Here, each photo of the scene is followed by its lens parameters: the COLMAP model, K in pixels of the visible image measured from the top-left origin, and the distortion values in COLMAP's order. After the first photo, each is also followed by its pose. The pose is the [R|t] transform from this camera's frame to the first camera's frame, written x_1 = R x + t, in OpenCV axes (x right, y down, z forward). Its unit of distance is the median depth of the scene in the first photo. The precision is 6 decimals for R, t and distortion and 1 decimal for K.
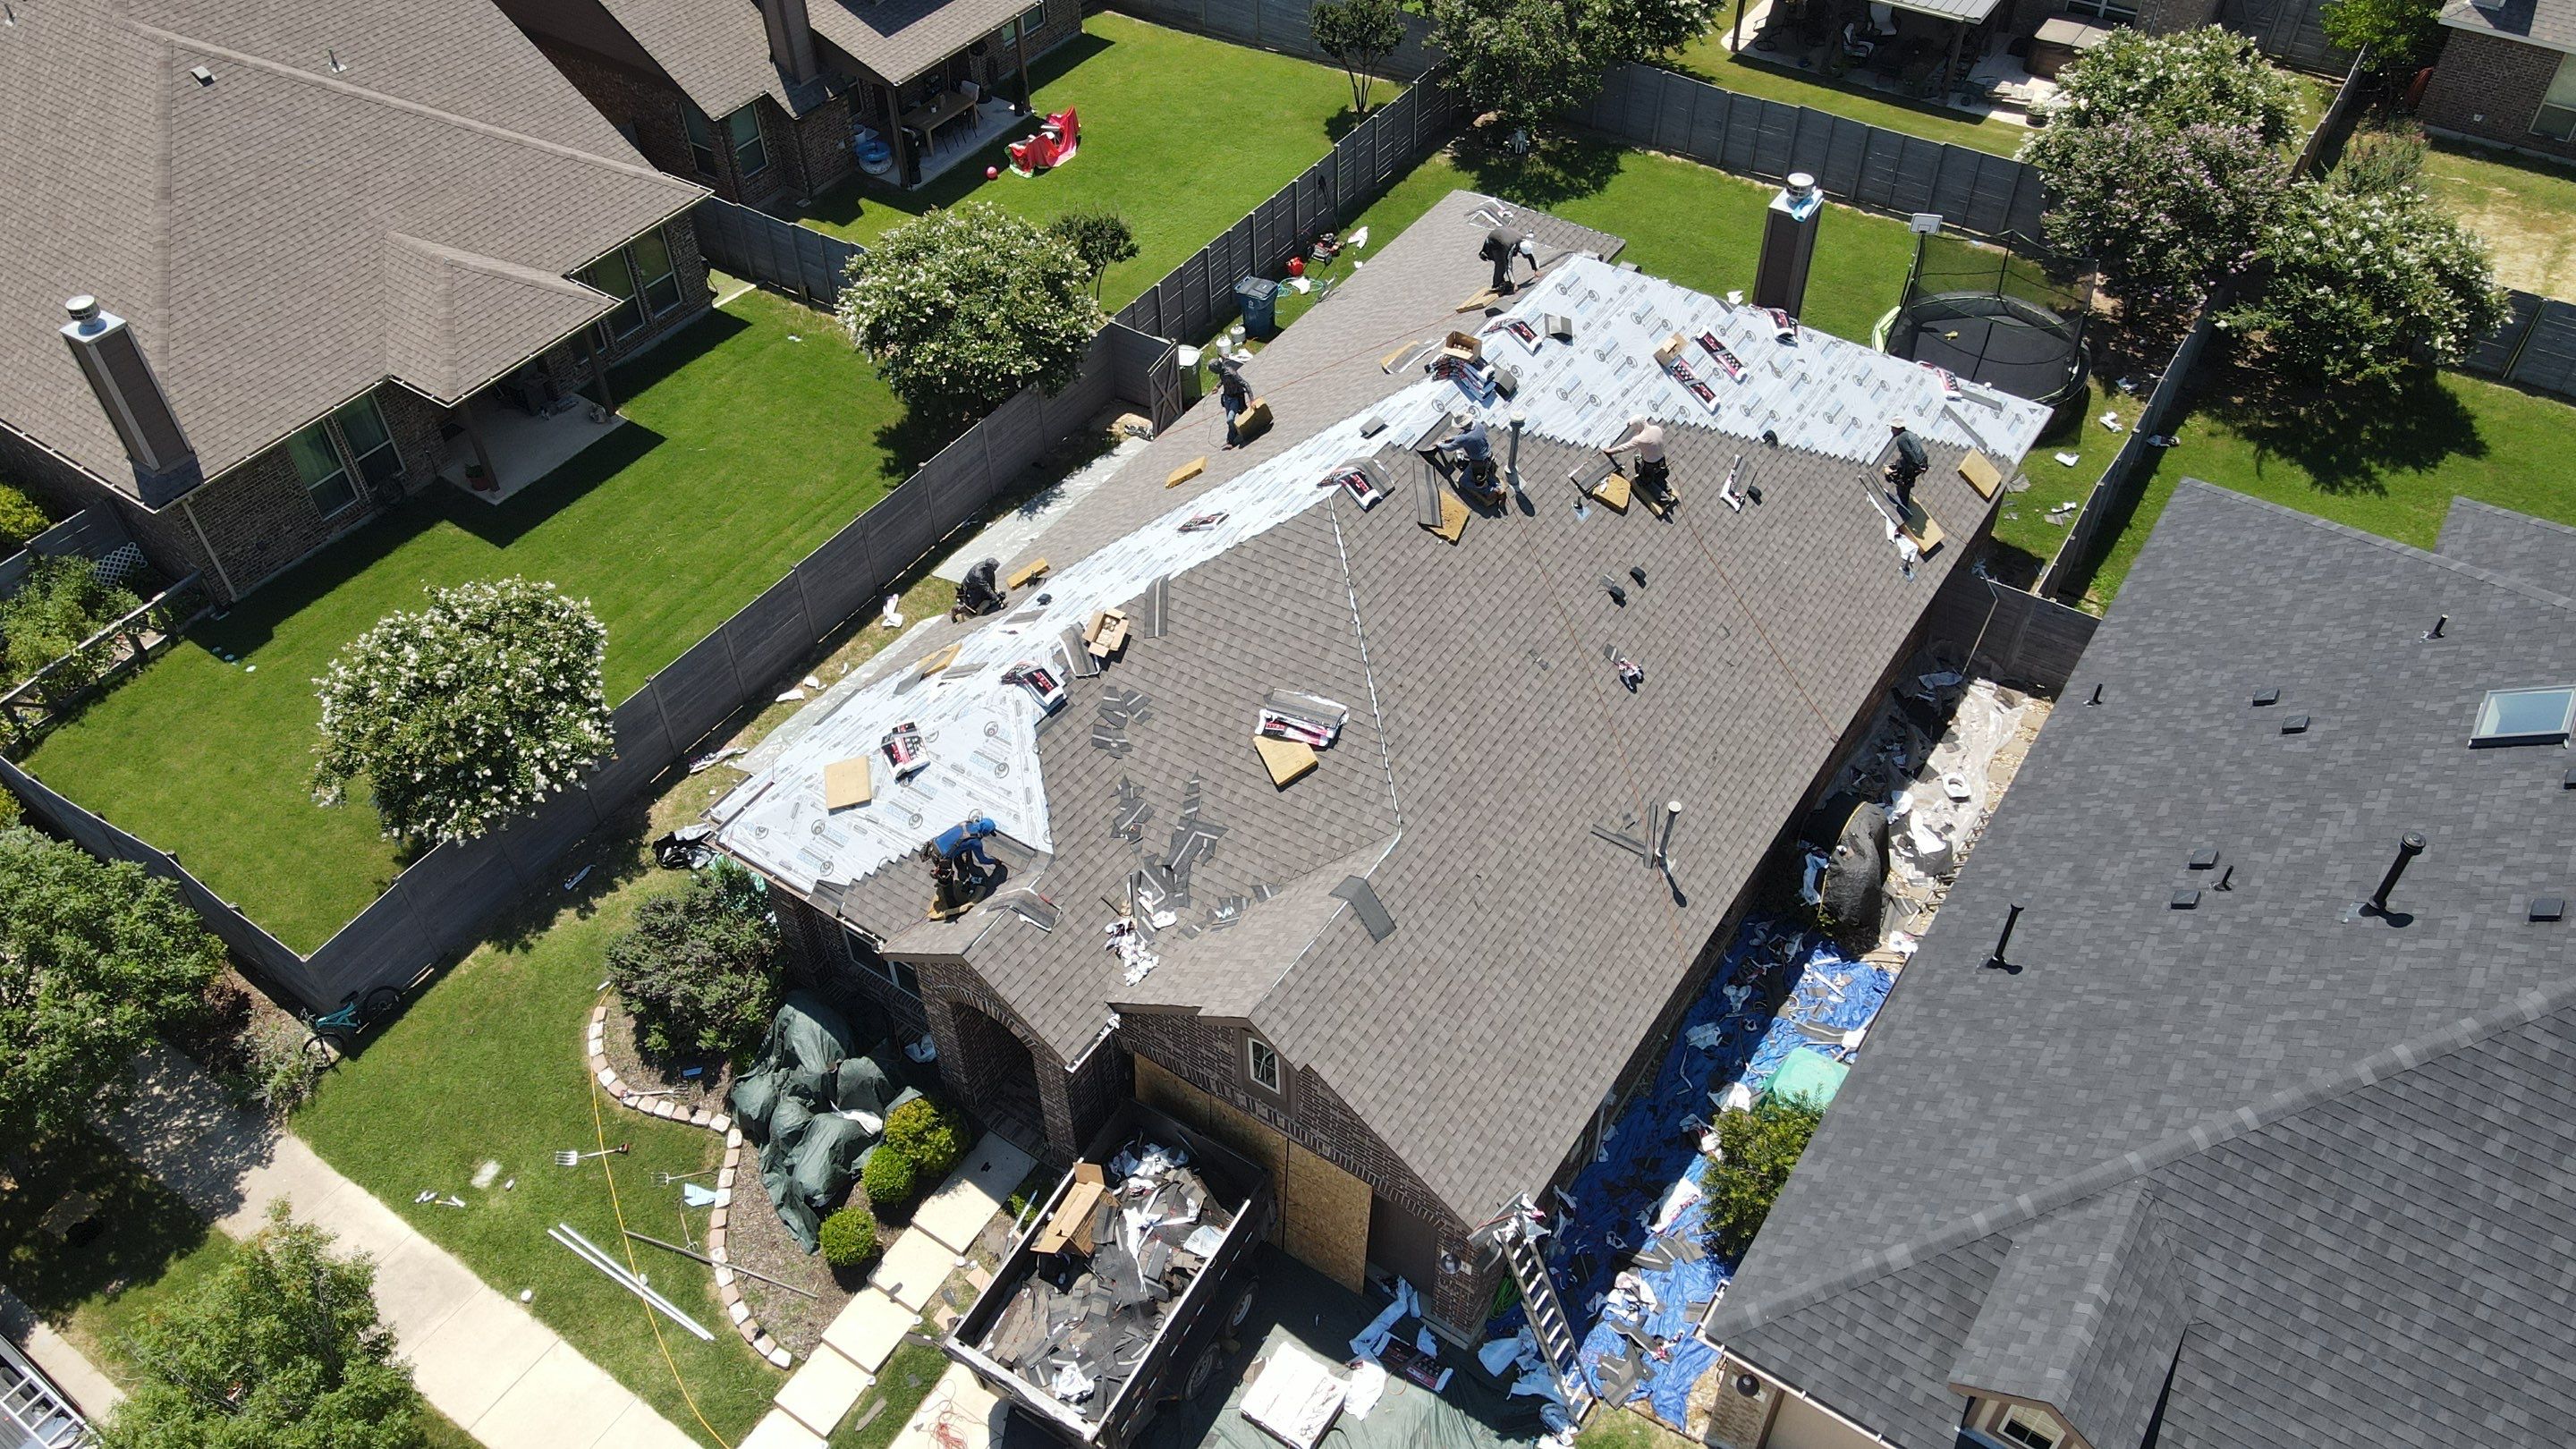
lens RADIAL K [[1885.0, 0, 1292.8], [0, 1885.0, 733.1], [0, 0, 1]] dist [0.026498, -0.004684]
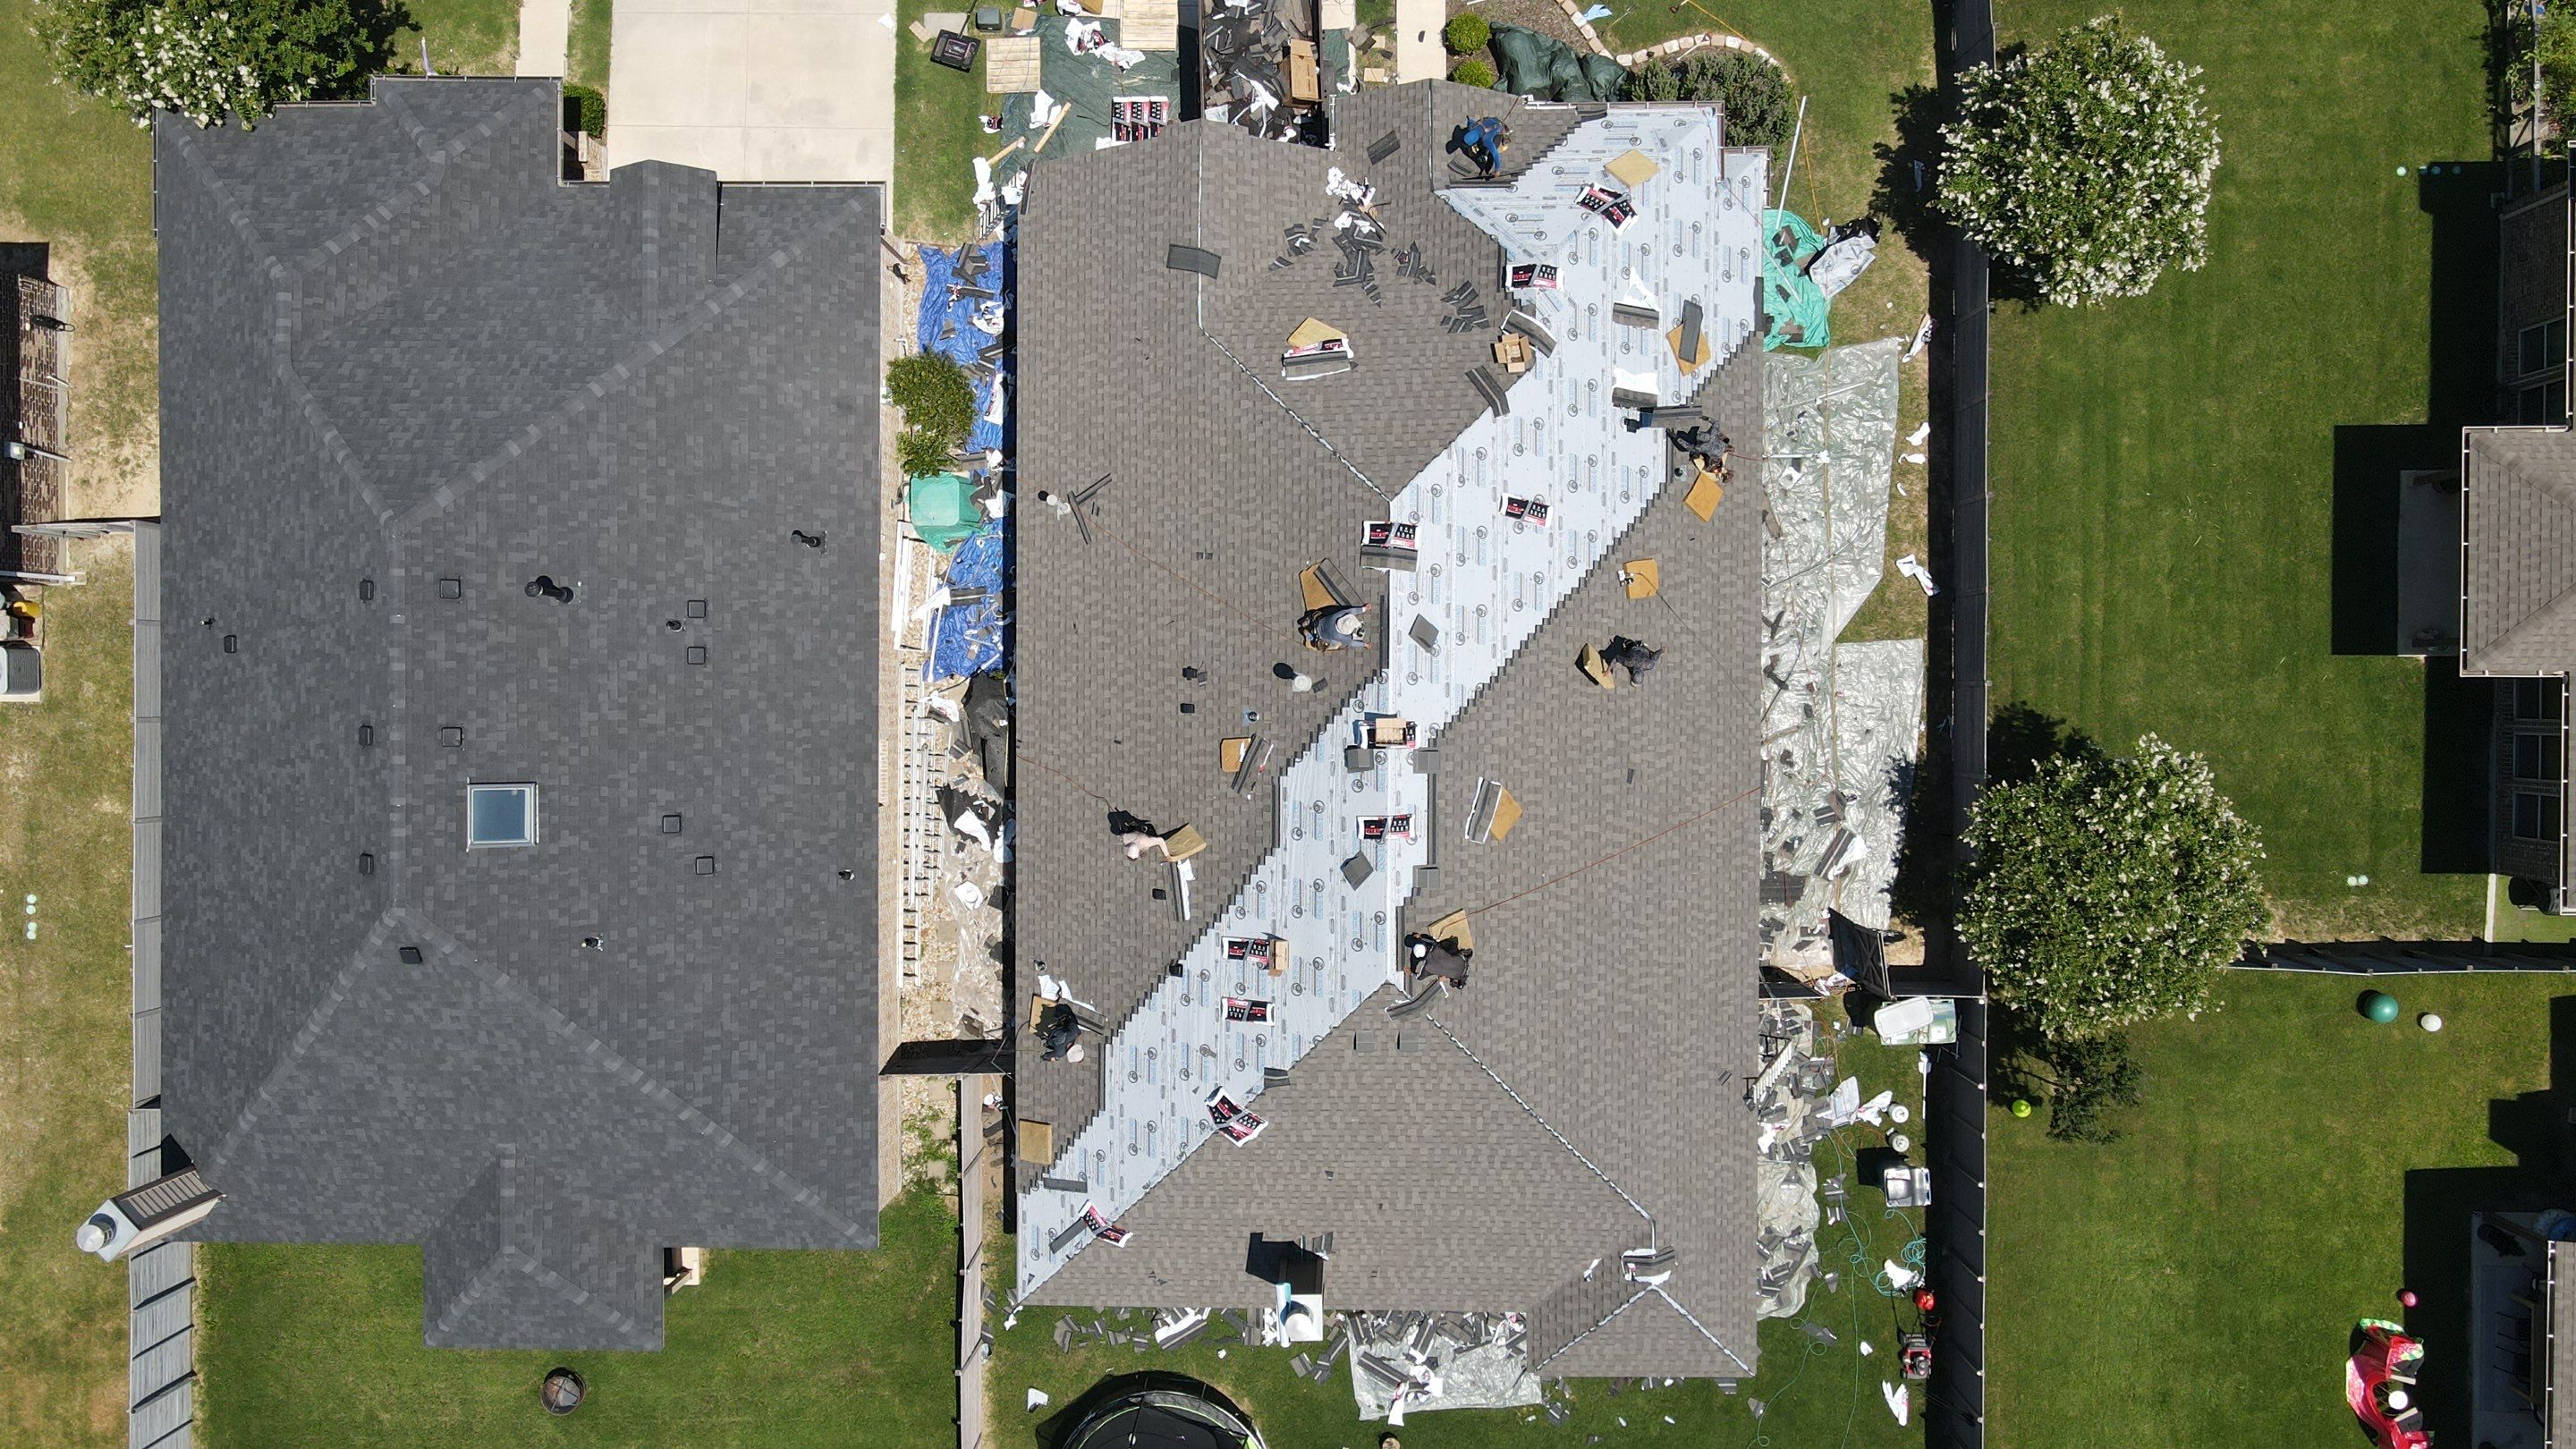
lens RADIAL K [[1885.0, 0, 1272.1], [0, 1885.0, 727.0], [0, 0, 1]] dist [0.026498, -0.004684]
pose [[-0.830486, 0.553950, 0.058585, 0.083542], [-0.352163, -0.603613, 0.715285, -0.953735], [0.431595, 0.573403, 0.696373, 0.248260]]
